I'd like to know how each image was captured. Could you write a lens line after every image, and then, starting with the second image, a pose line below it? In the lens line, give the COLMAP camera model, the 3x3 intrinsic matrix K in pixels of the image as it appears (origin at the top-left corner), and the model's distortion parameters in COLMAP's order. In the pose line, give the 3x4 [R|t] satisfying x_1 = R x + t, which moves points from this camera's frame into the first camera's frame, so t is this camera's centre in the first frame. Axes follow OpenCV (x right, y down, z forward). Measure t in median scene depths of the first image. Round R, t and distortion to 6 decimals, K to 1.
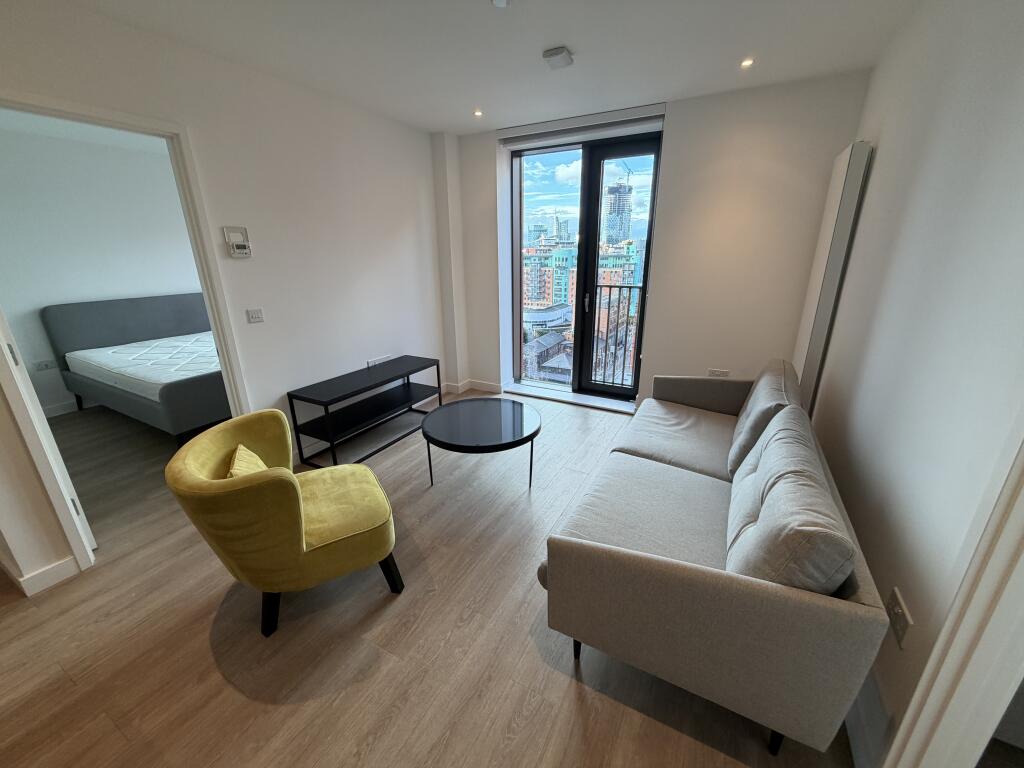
lens RADIAL K [[406.6, 0, 512.0], [0, 406.6, 384.0], [0, 0, 1]] dist [-0.003854, 0.000037]
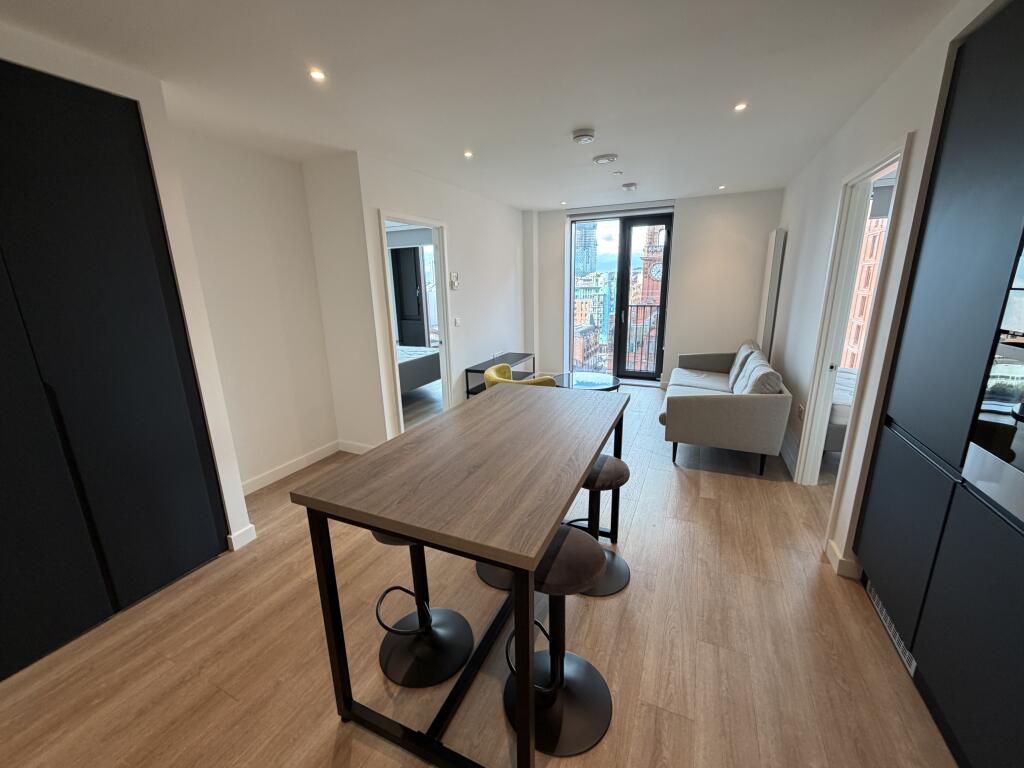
lens RADIAL K [[406.6, 0, 512.0], [0, 406.6, 384.0], [0, 0, 1]] dist [-0.003854, 0.000037]
pose [[0.997649, -0.026828, 0.063058, -0.352324], [0.031477, 0.996767, -0.073928, 0.158982], [-0.060871, 0.075739, 0.995268, -0.492448]]
